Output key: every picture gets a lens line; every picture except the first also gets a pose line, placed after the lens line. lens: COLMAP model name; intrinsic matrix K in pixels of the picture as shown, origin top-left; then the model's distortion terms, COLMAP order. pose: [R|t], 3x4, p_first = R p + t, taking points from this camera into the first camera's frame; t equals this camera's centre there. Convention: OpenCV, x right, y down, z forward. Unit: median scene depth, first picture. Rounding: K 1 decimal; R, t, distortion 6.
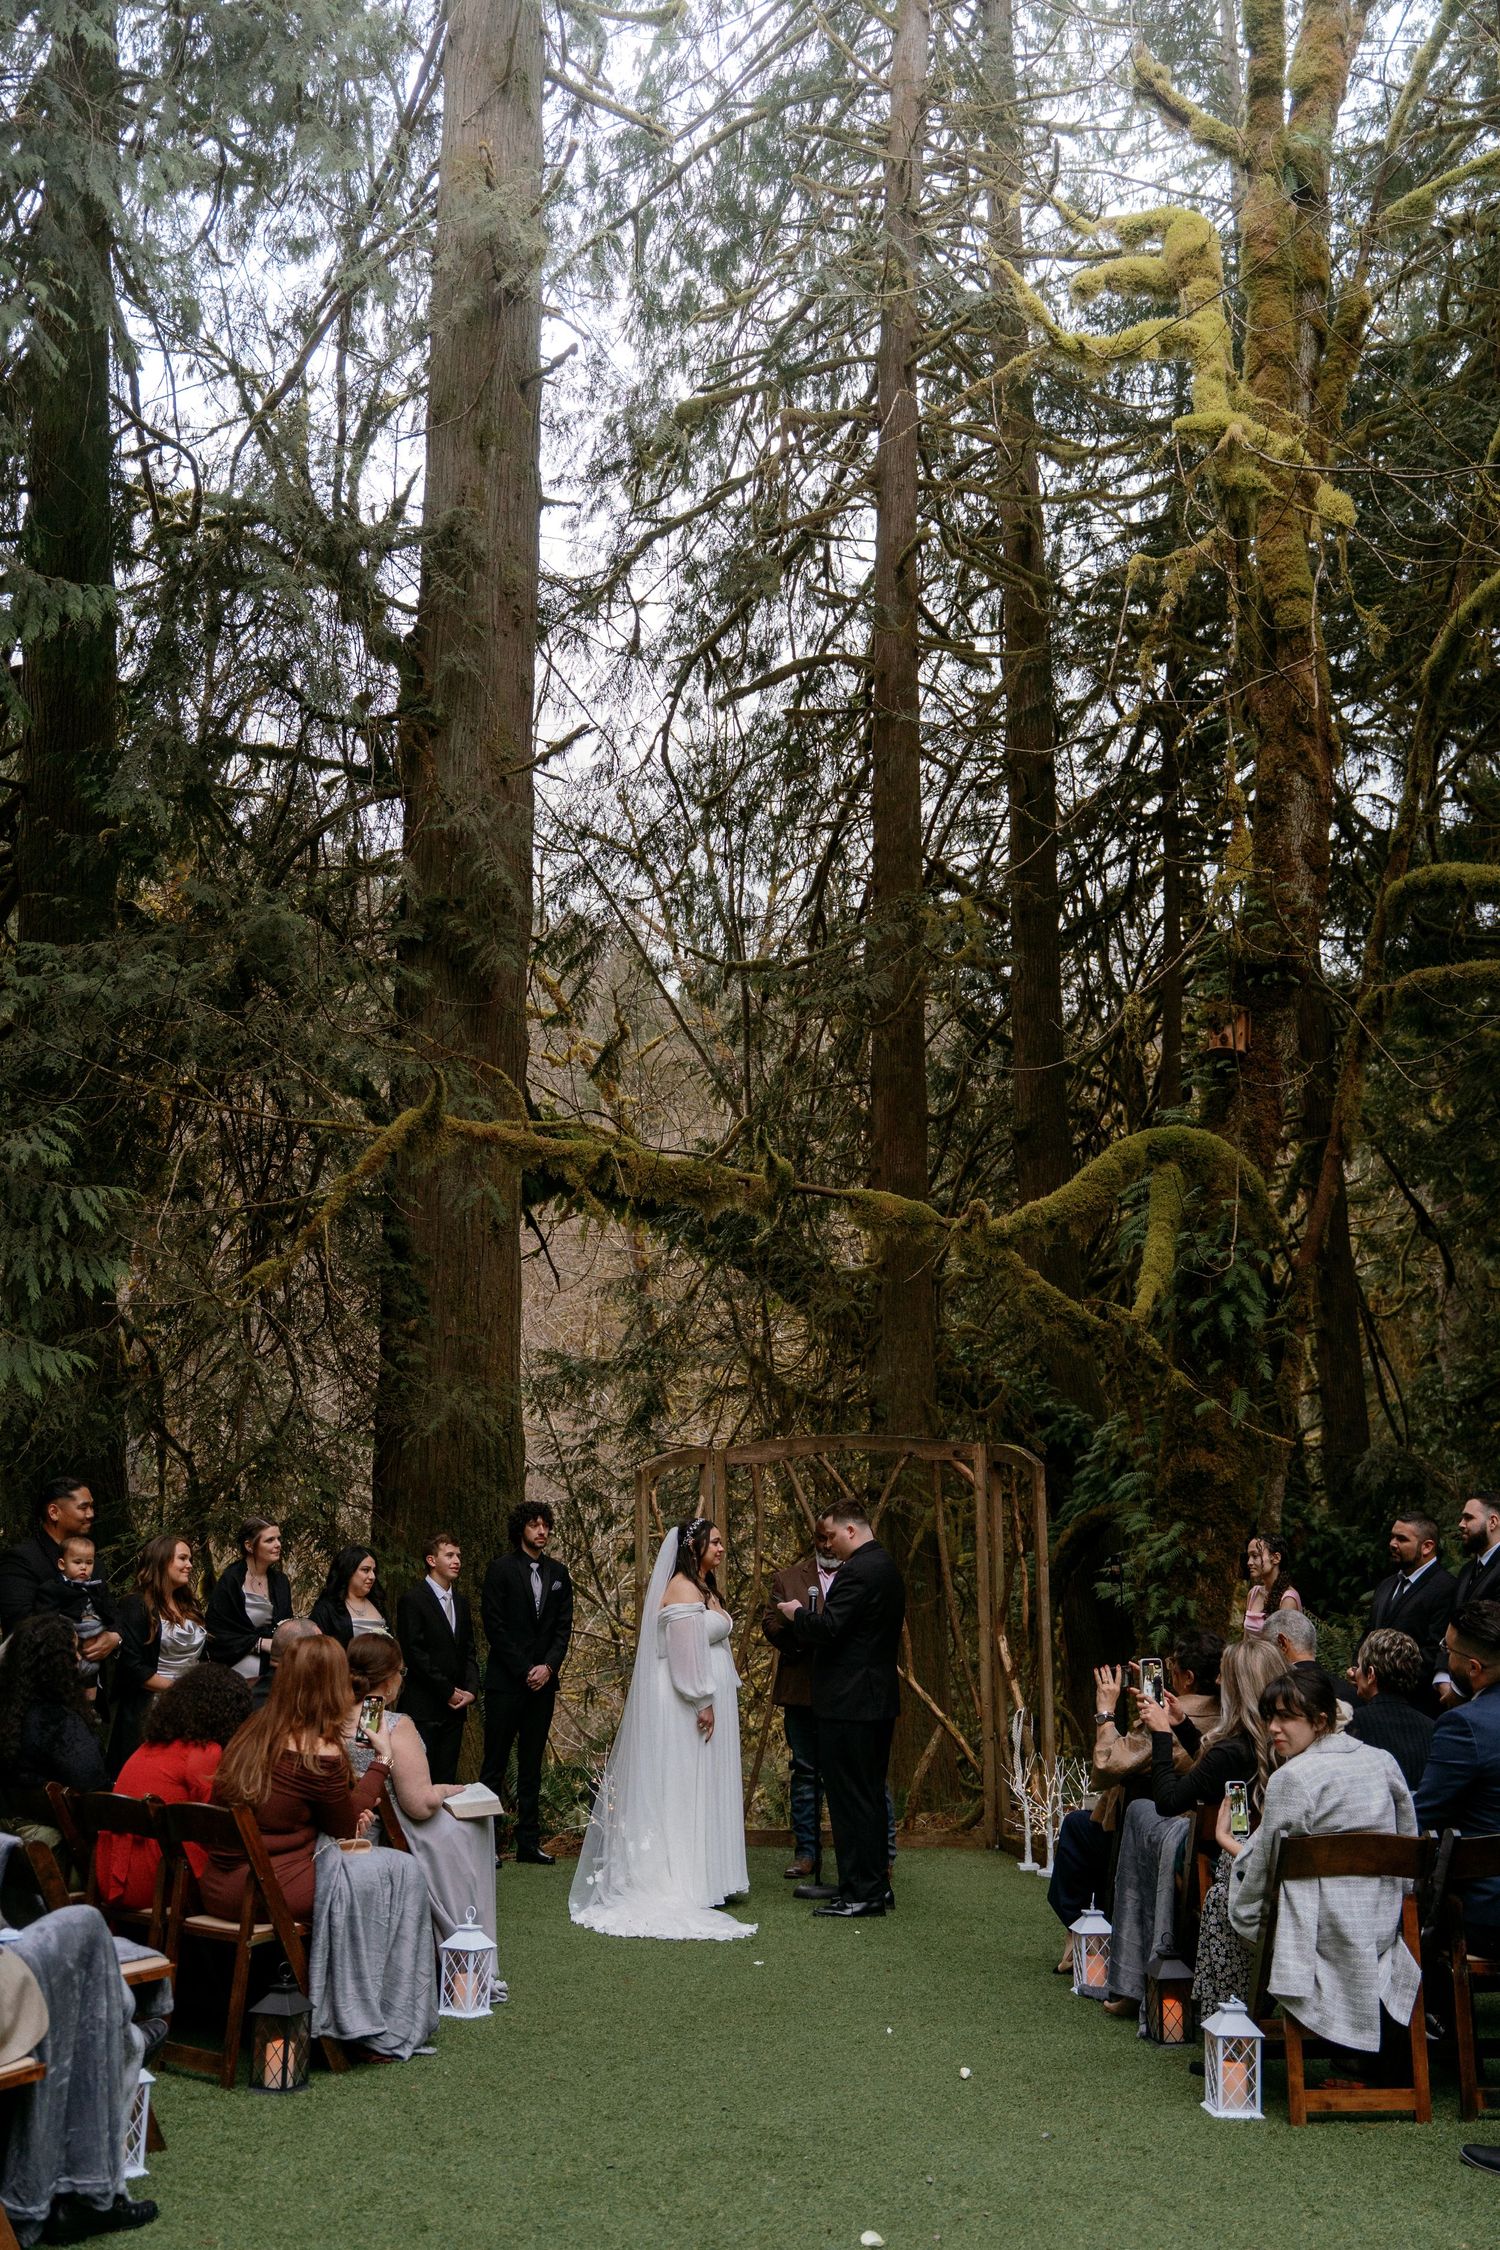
lens RADIAL K [[2041.3, 0, 750.0], [0, 2041.3, 1125.0], [0, 0, 1]] dist [-0.001041, -0.002625]
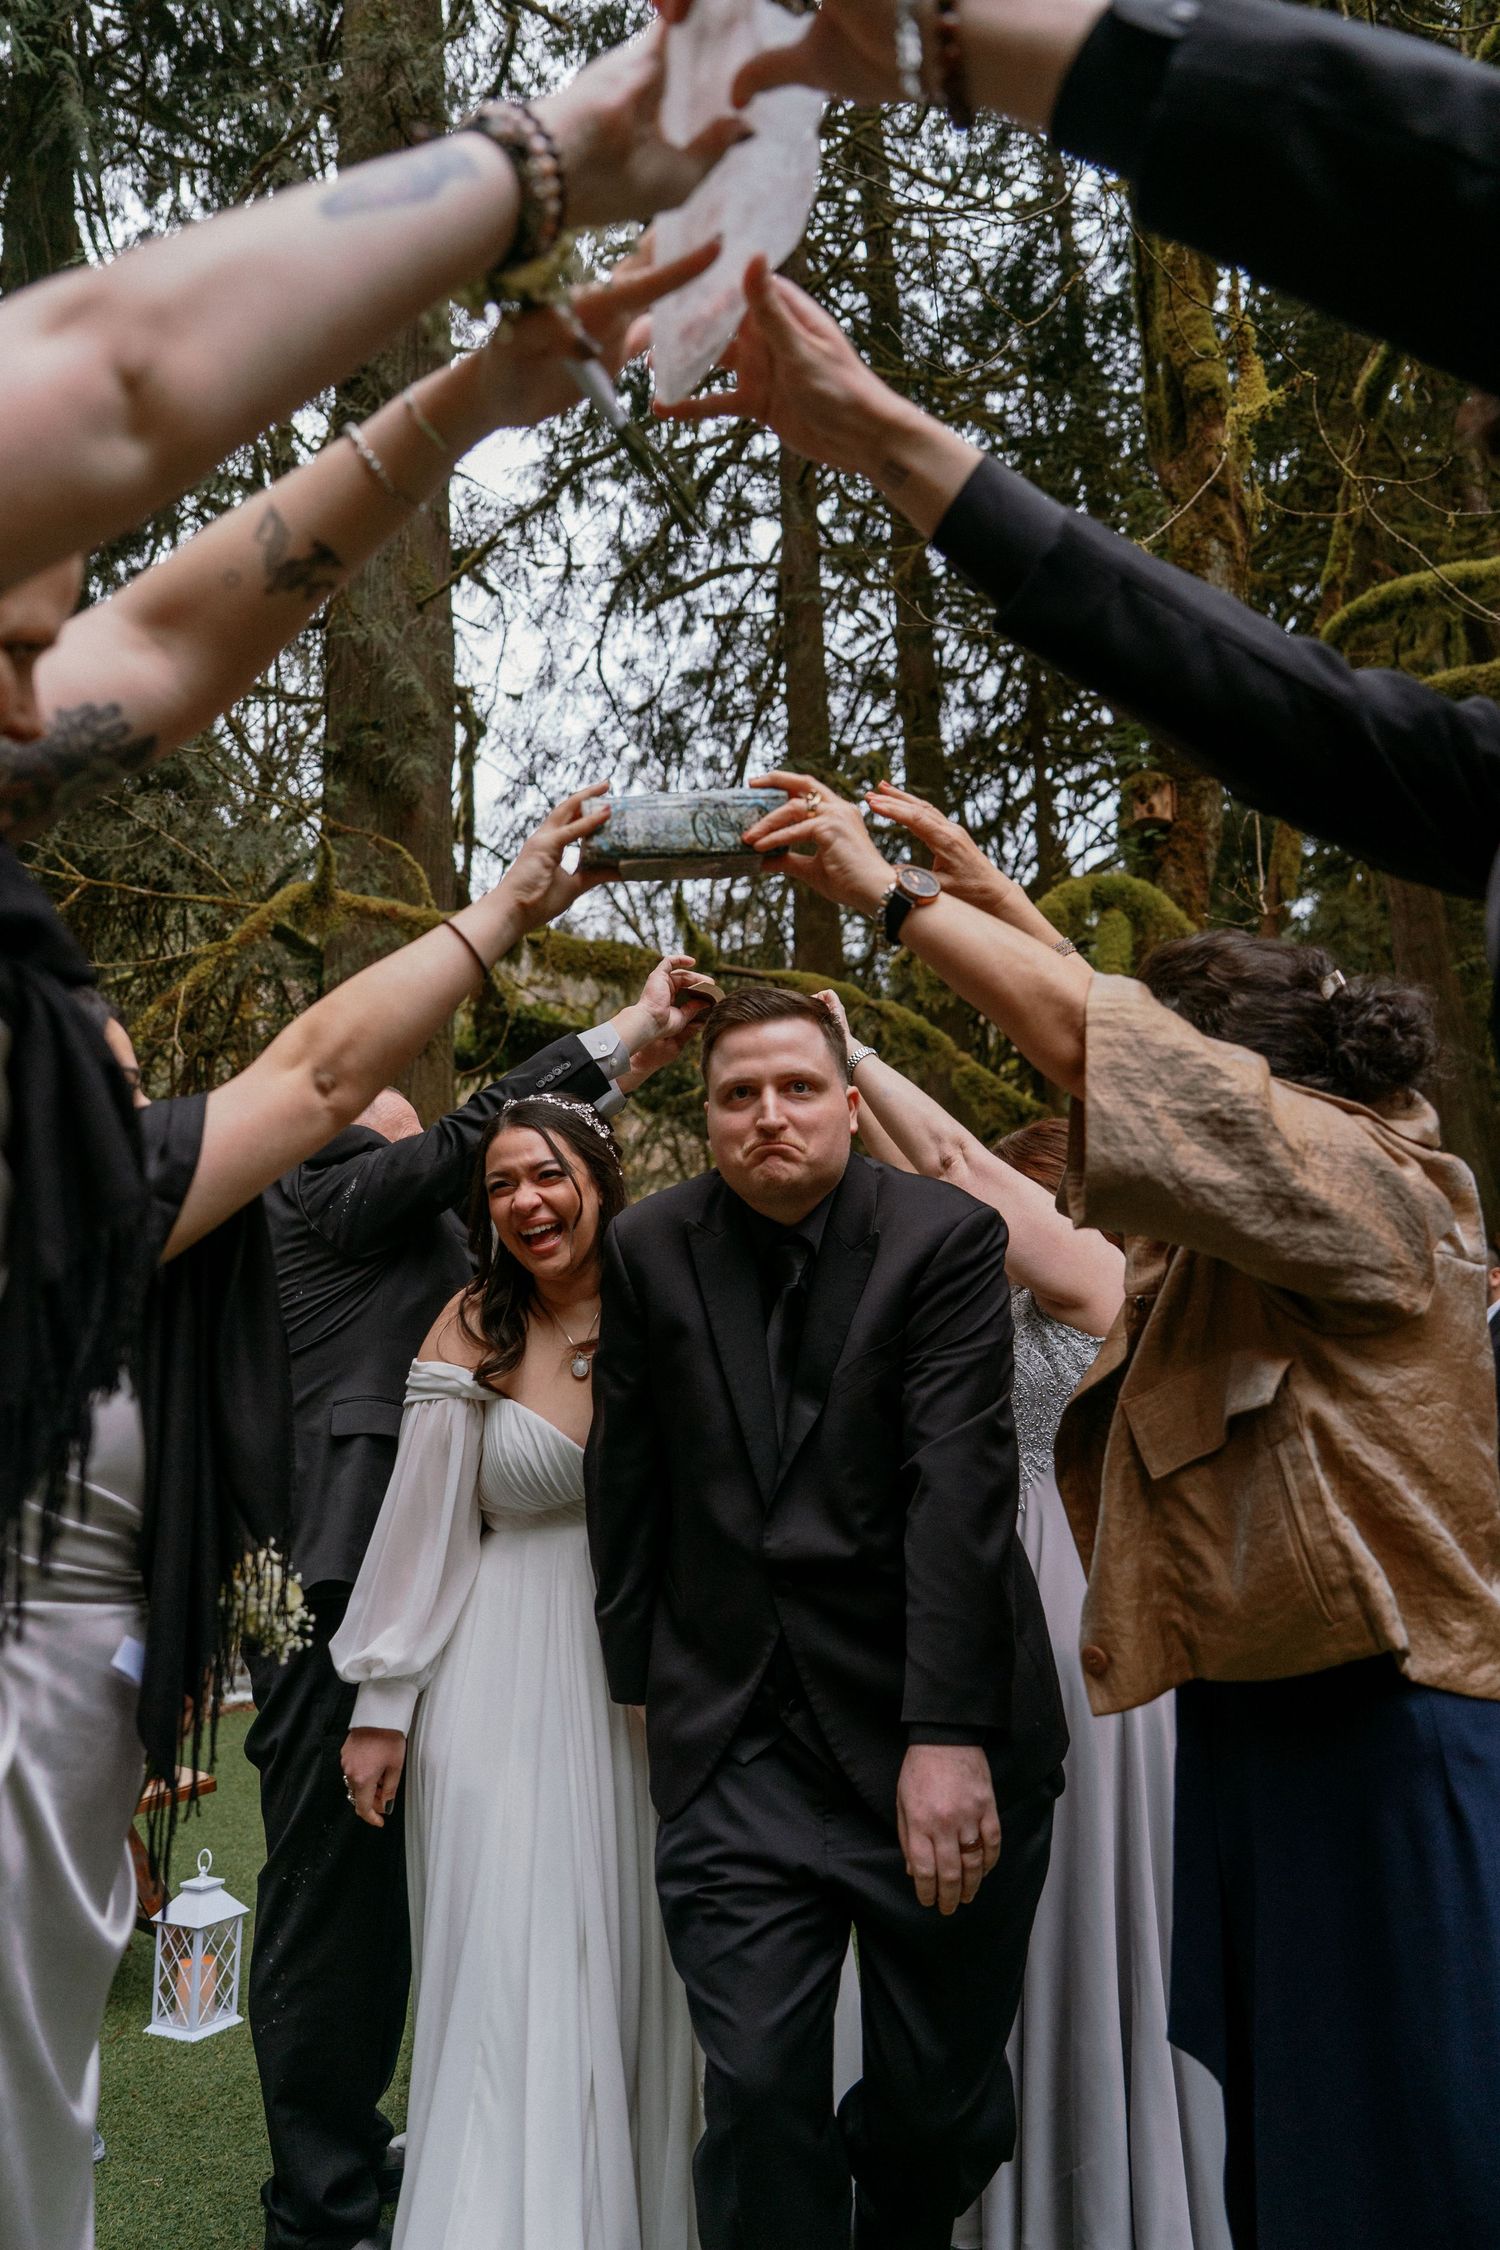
lens RADIAL K [[1522.4, 0, 750.0], [0, 1522.4, 1125.0], [0, 0, 1]] dist [-0.006678, -0.002031]
pose [[0.998728, -0.043333, 0.025794, 0.013922], [0.042400, 0.998463, 0.035687, 0.073104], [-0.027301, -0.034548, 0.999030, 0.261338]]
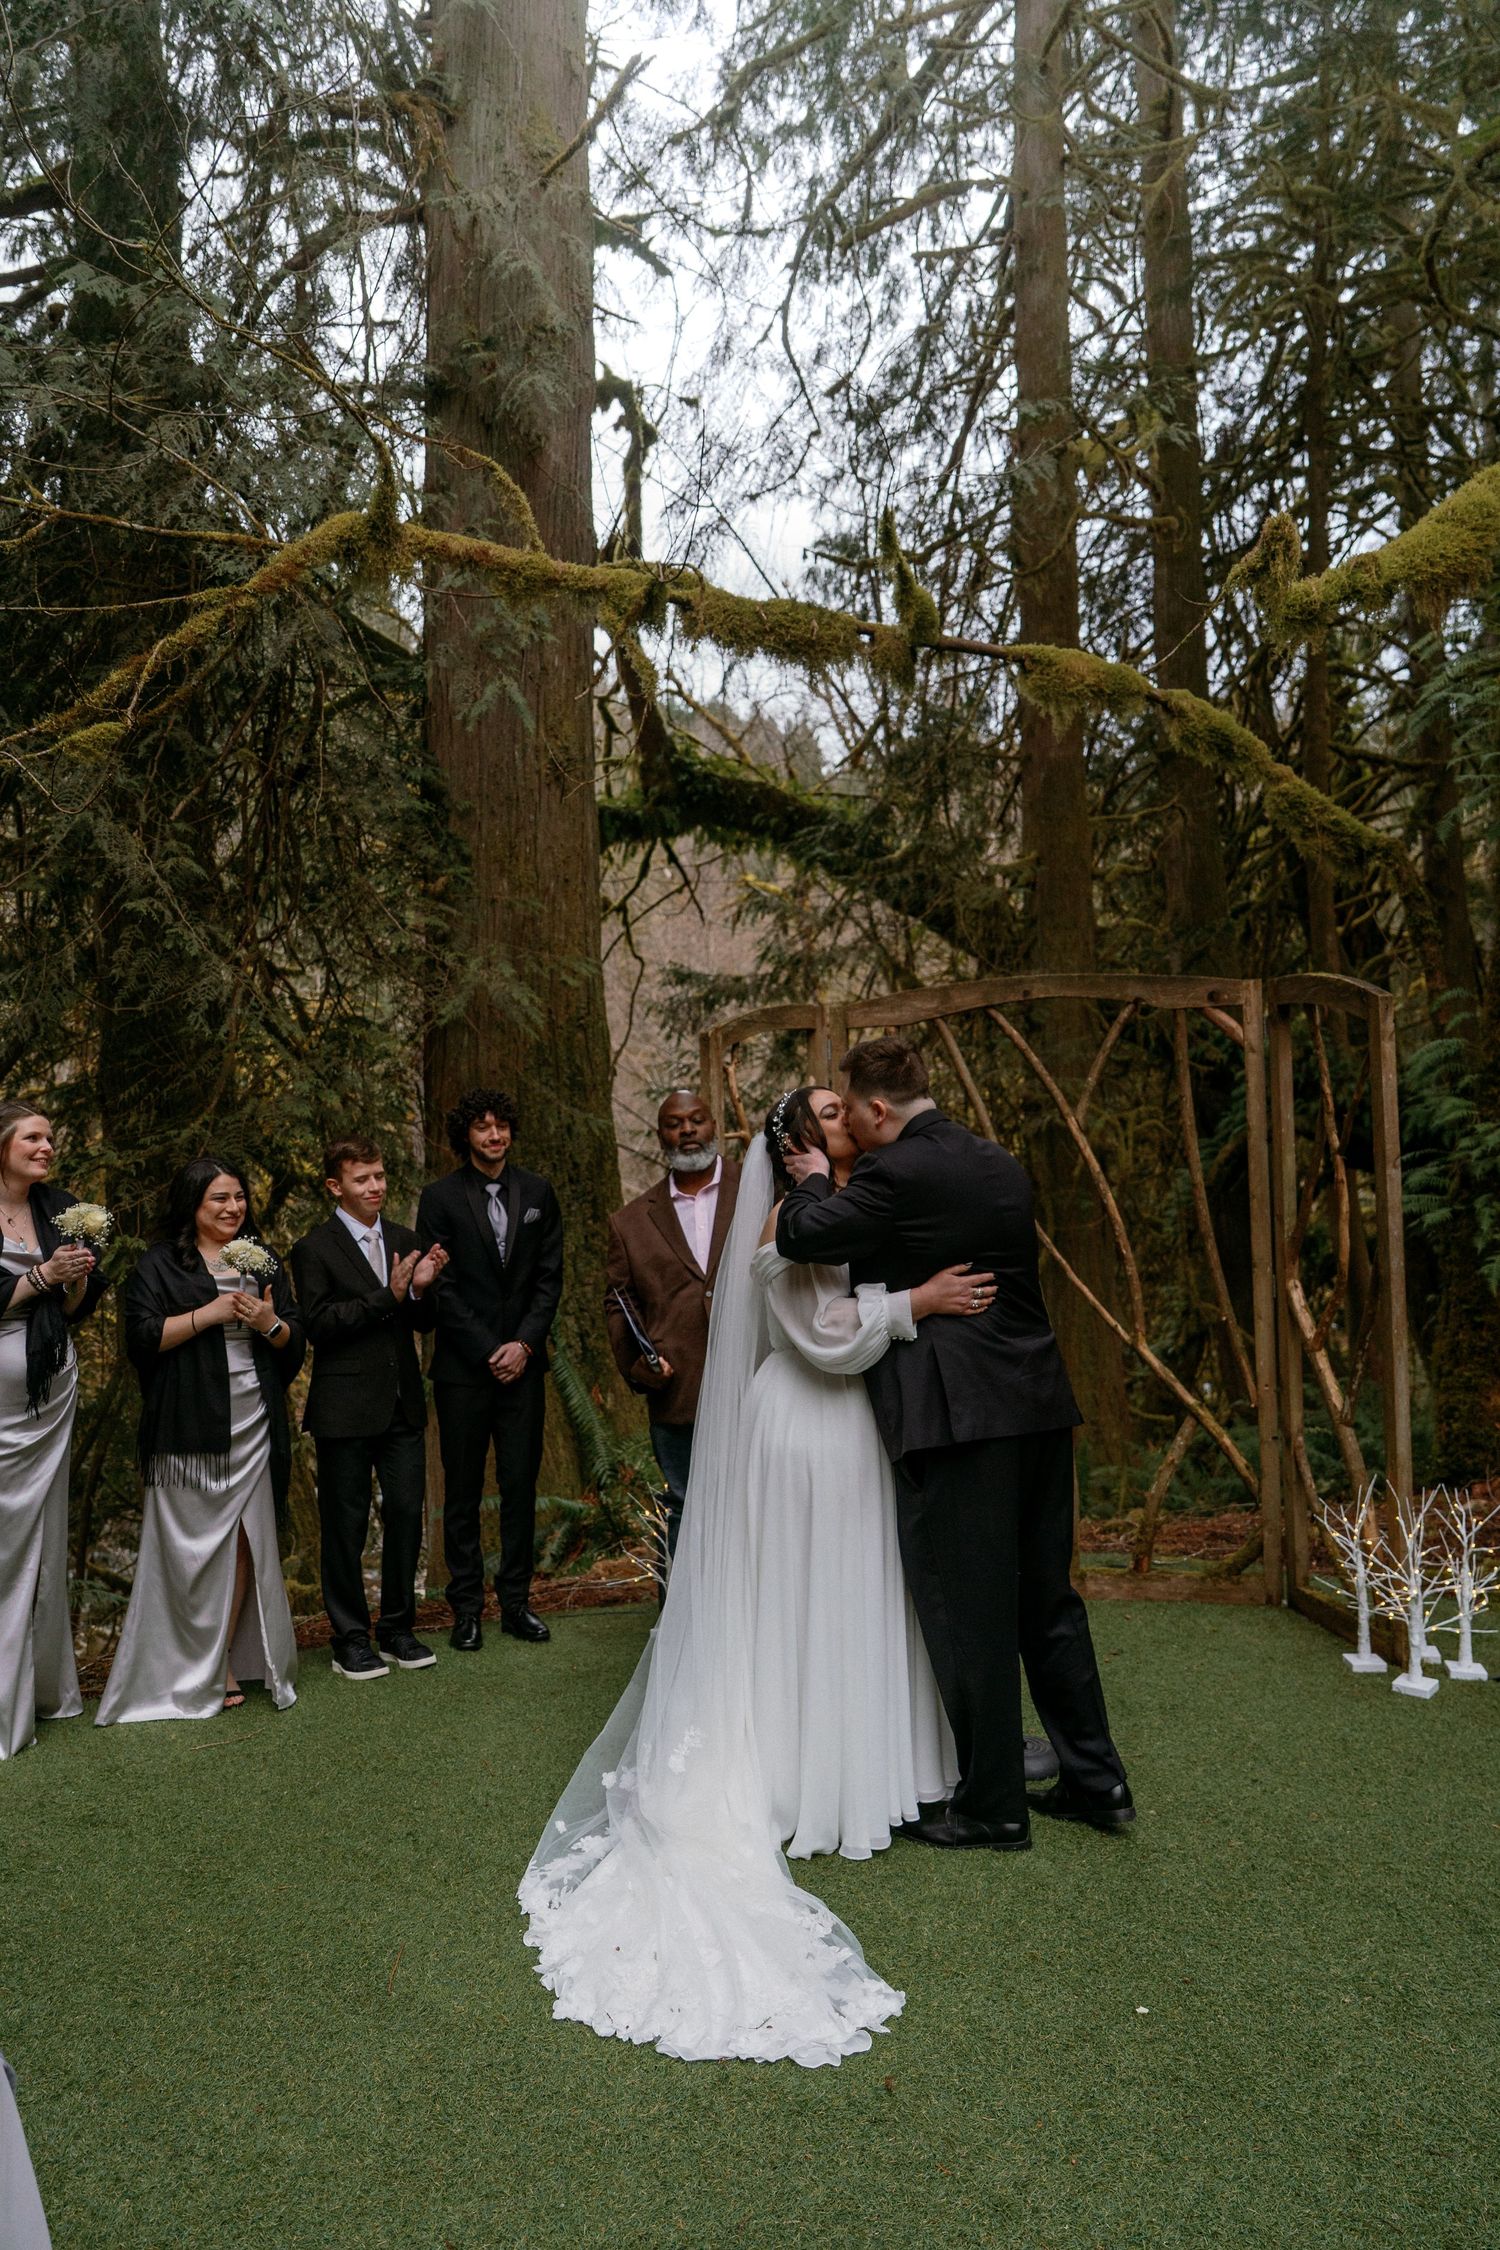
lens RADIAL K [[1522.4, 0, 750.0], [0, 1522.4, 1125.0], [0, 0, 1]] dist [-0.006678, -0.002031]
pose [[0.994149, -0.029693, -0.103852, 0.006228], [0.046502, 0.985466, 0.163386, 0.094831], [0.097491, -0.167259, 0.981081, 0.425075]]
